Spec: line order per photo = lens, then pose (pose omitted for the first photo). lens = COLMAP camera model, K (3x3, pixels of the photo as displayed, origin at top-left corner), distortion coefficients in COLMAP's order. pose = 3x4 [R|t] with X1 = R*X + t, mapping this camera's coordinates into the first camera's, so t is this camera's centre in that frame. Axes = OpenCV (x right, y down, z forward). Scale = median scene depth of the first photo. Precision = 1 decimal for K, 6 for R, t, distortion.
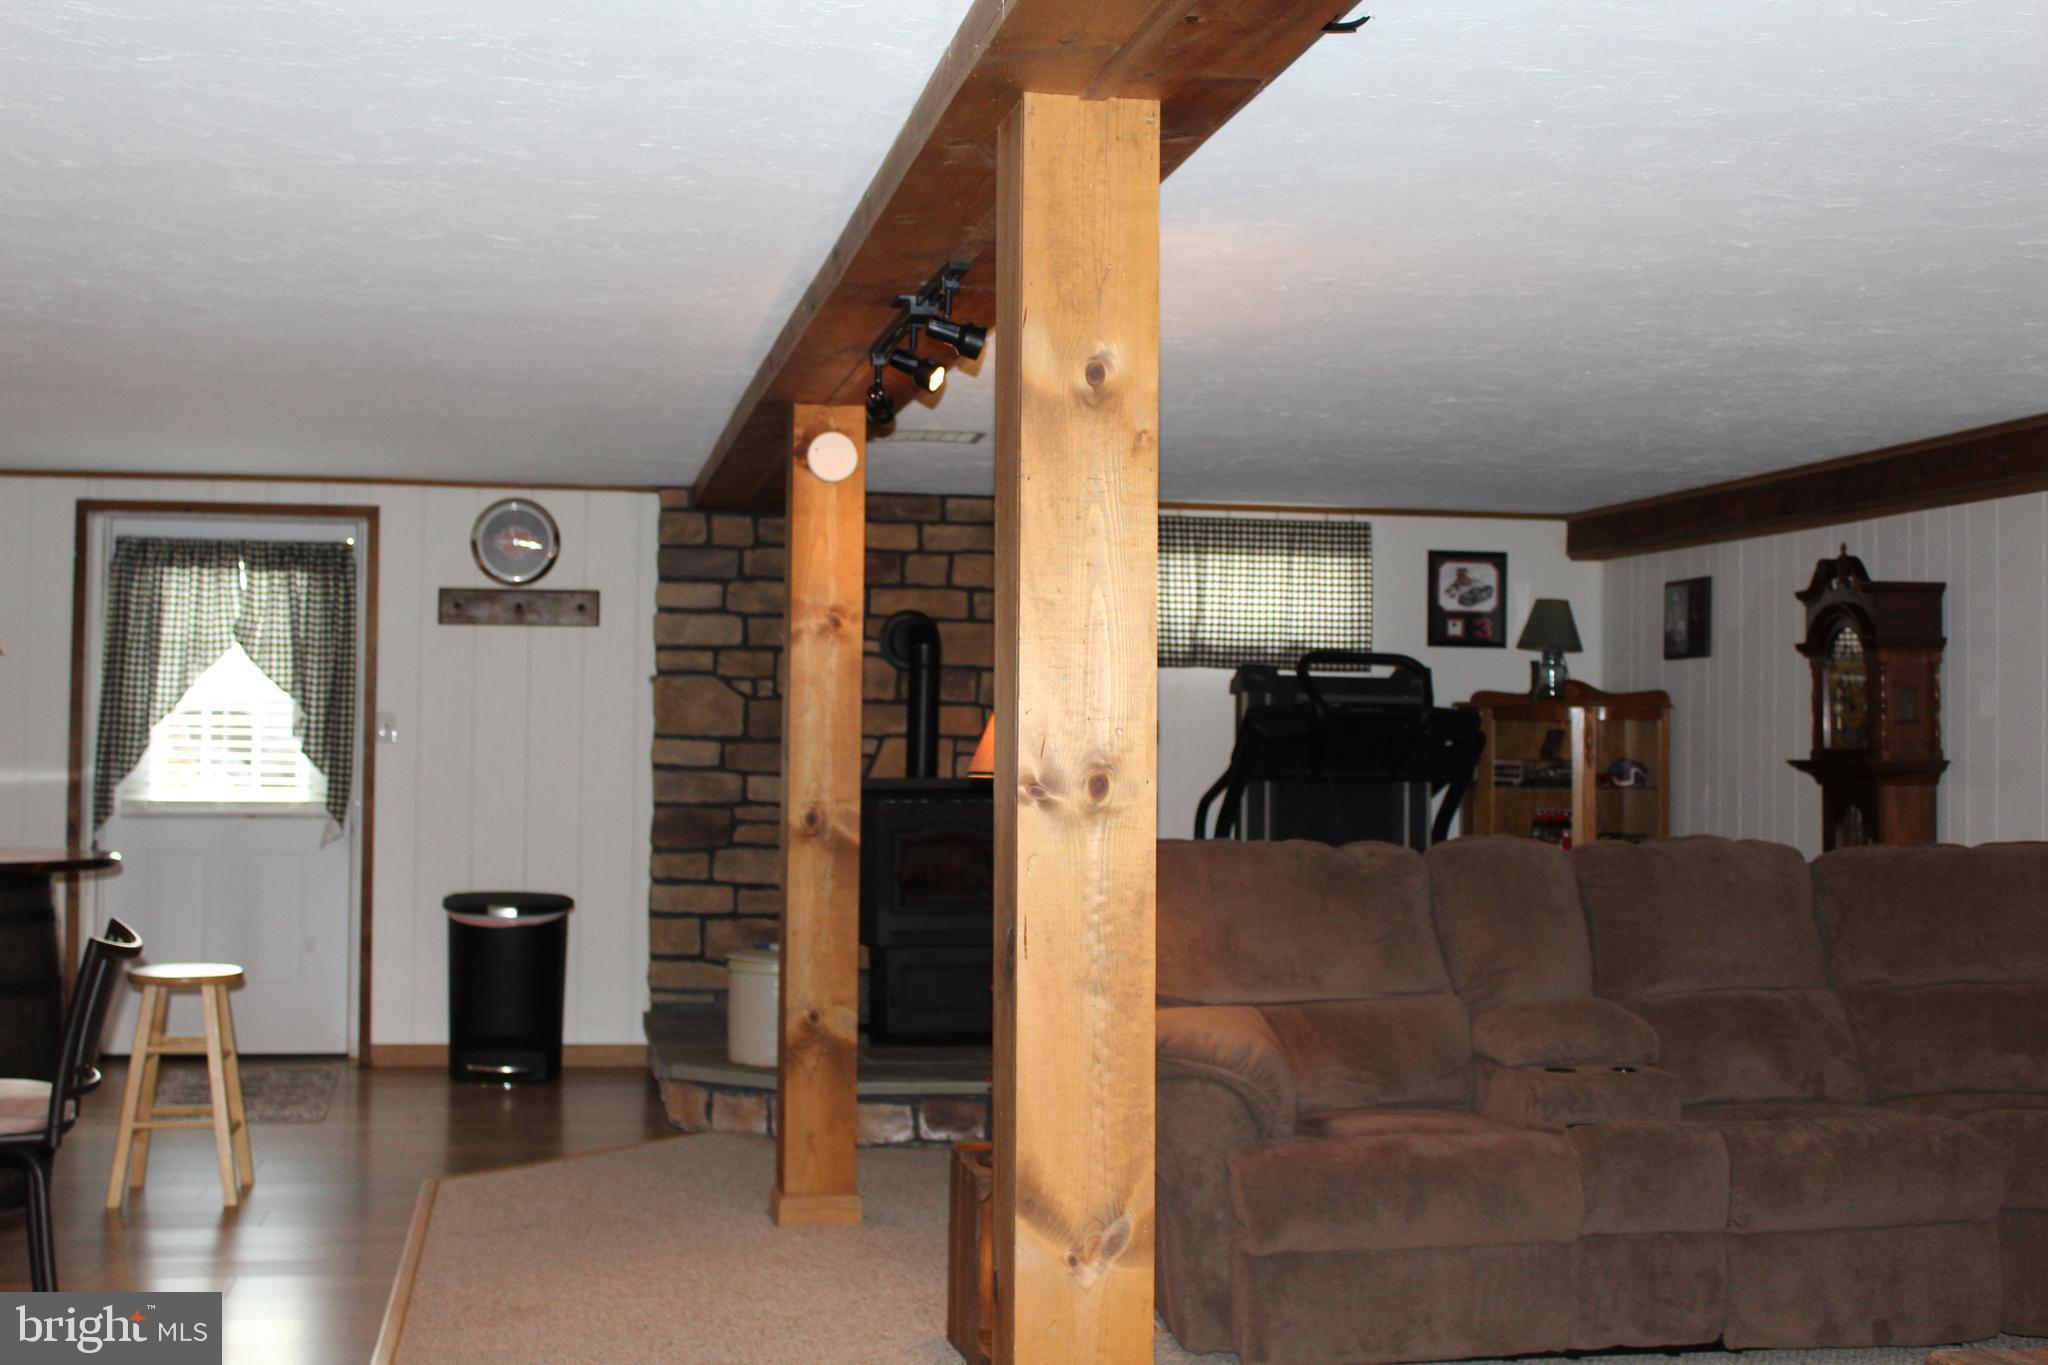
lens RADIAL K [[2370.5, 0, 980.9], [0, 2370.5, 661.8], [0, 0, 1]] dist [-0.072157, 0.000000]
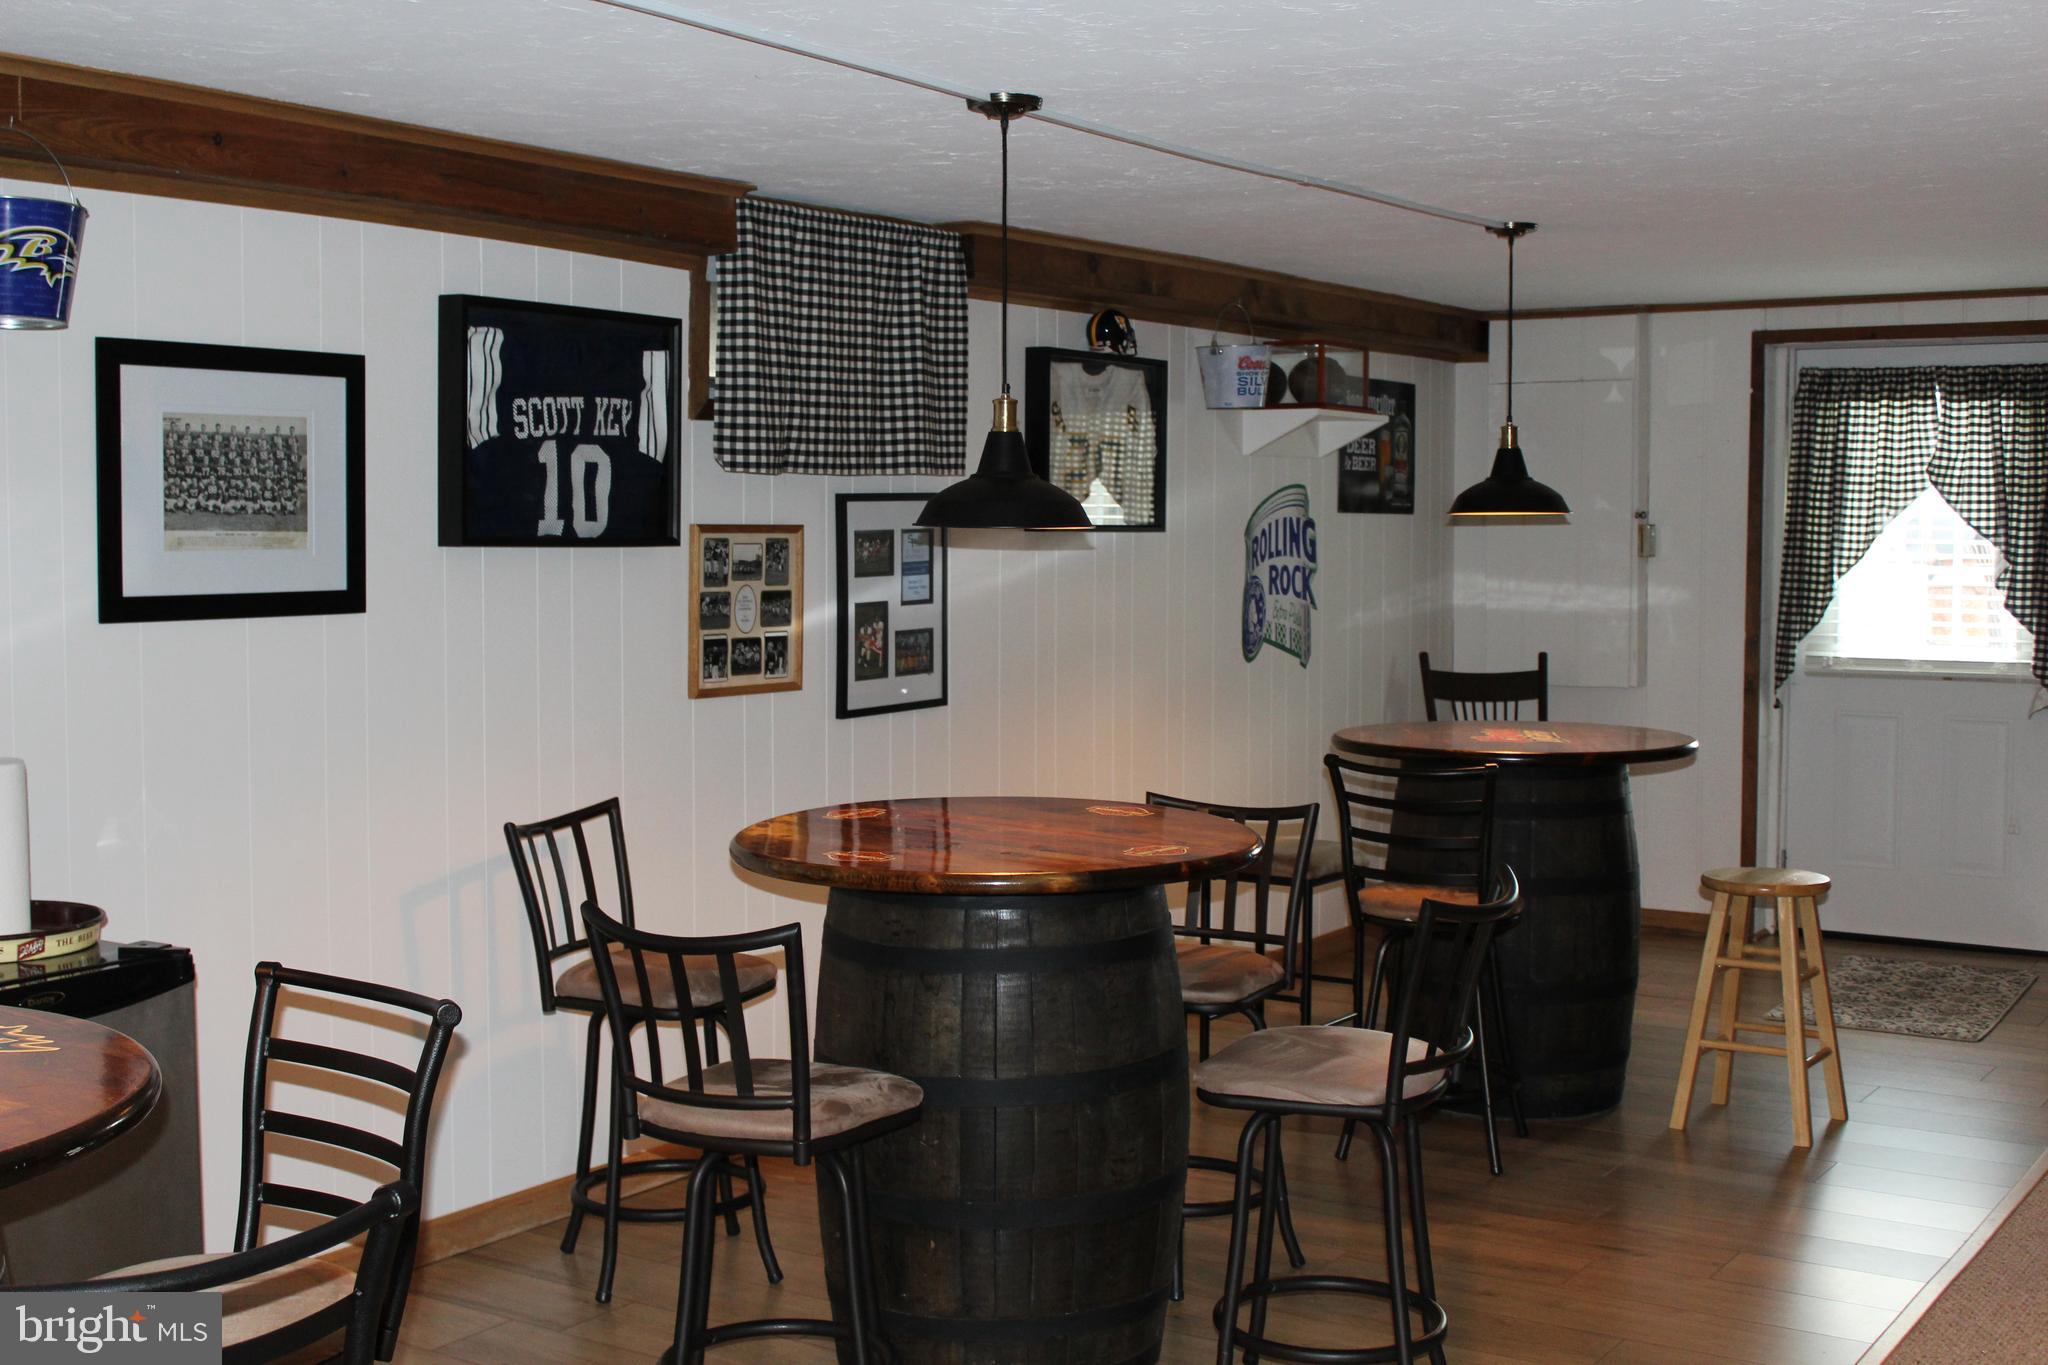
lens RADIAL K [[2370.5, 0, 1016.7], [0, 2370.5, 664.1], [0, 0, 1]] dist [-0.072157, 0.000000]
pose [[0.714819, 0.035361, -0.698415, 0.056192], [0.028268, 0.996443, 0.079383, -0.019857], [0.698738, -0.076488, 0.711277, 0.125238]]
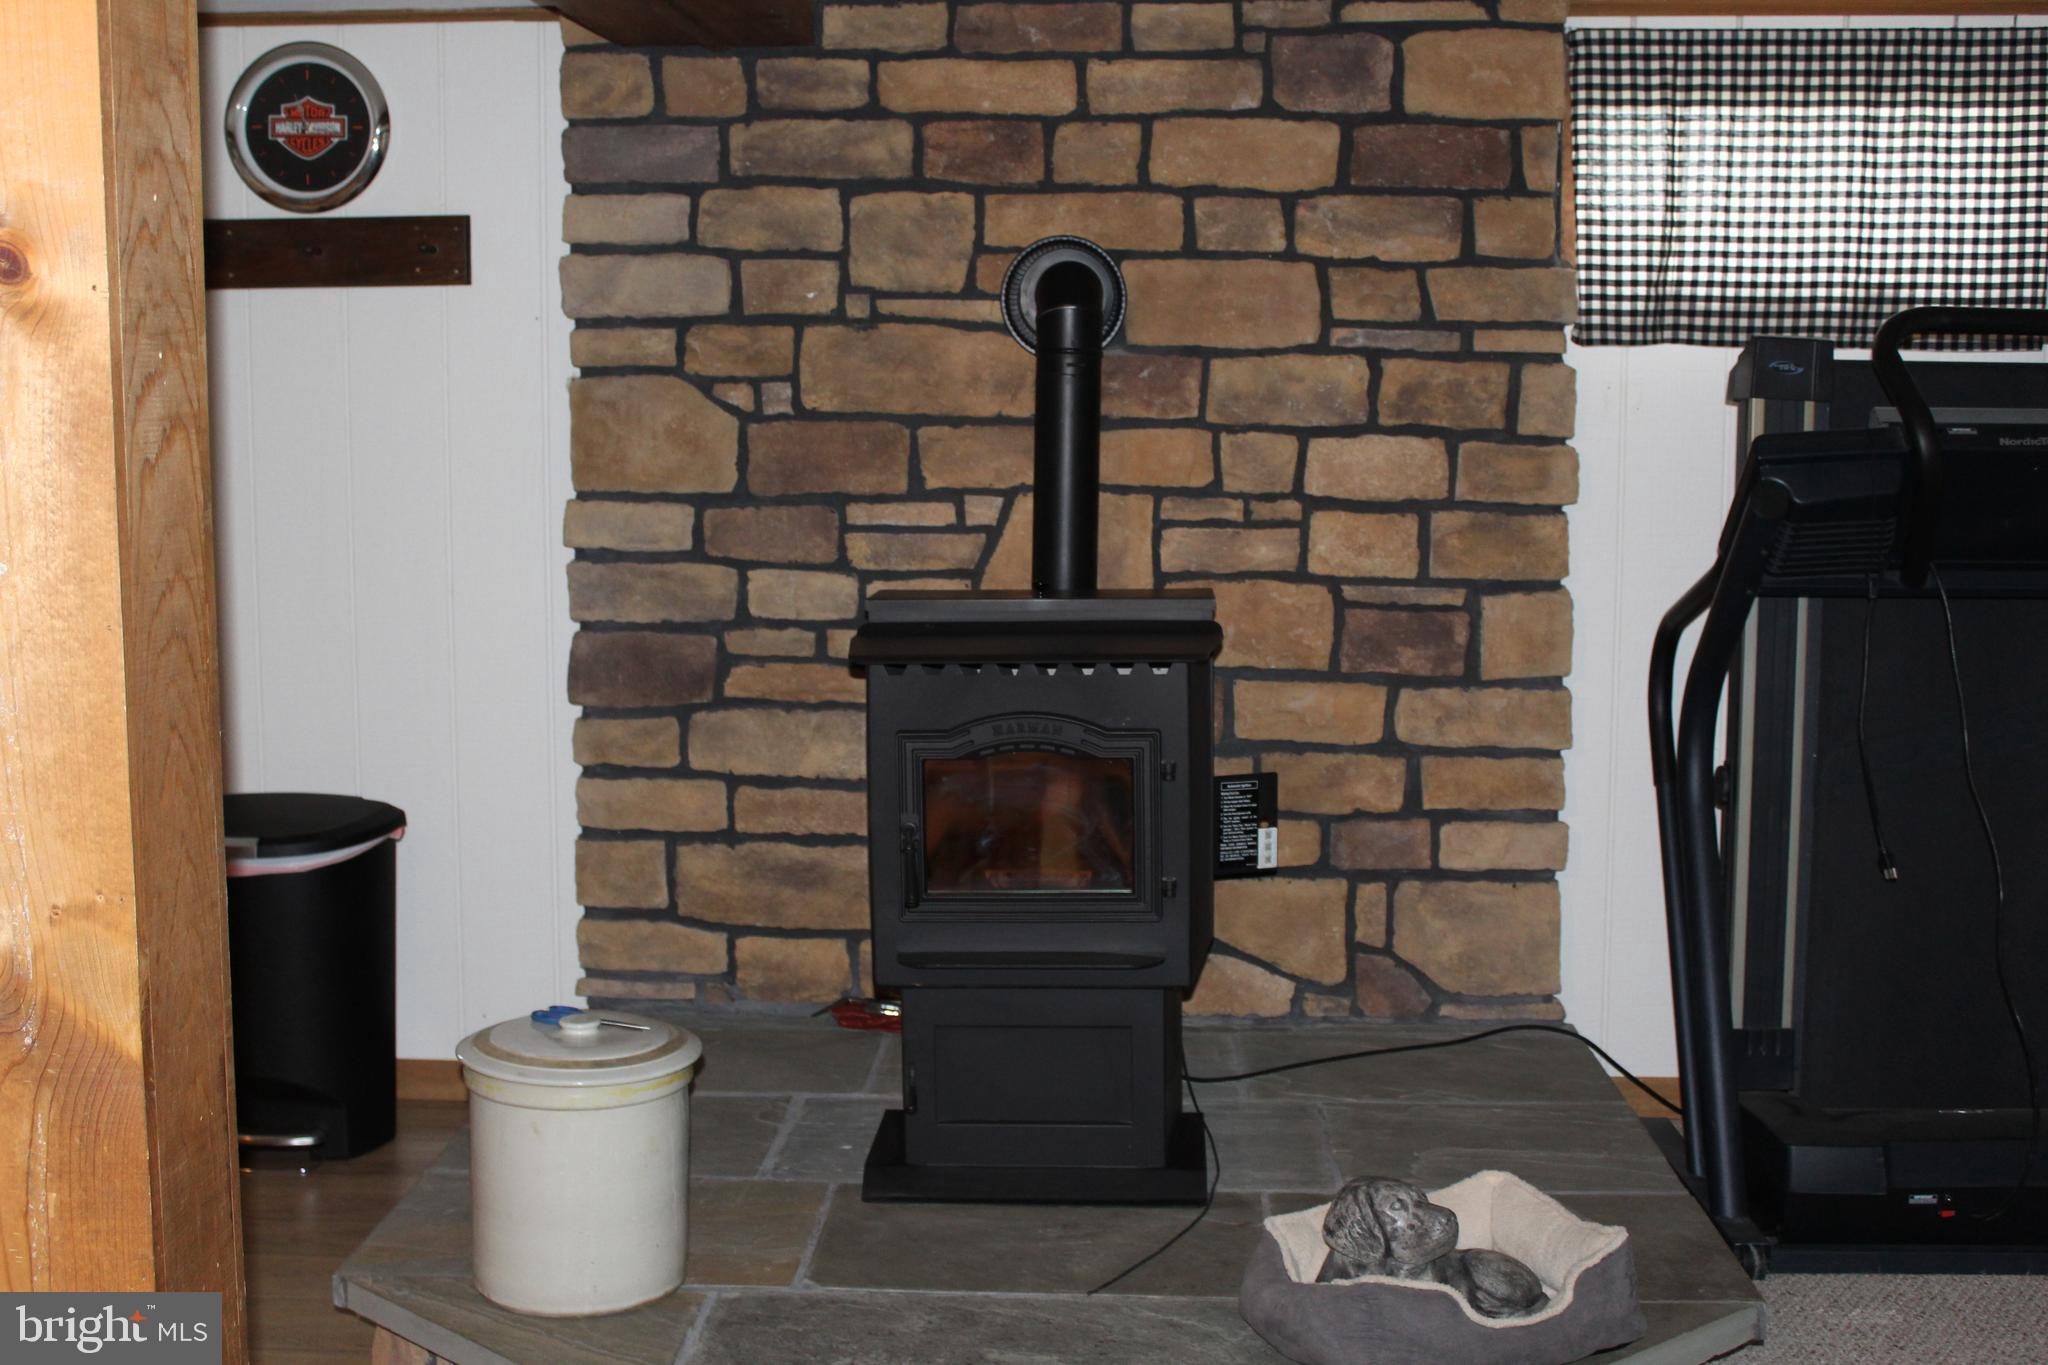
lens RADIAL K [[2370.5, 0, 1005.3], [0, 2370.5, 660.6], [0, 0, 1]] dist [-0.072157, 0.000000]
pose [[0.971673, 0.015933, -0.235792, 0.078848], [0.018287, 0.989665, 0.142231, -0.004738], [0.235622, -0.142514, 0.961339, 0.523458]]
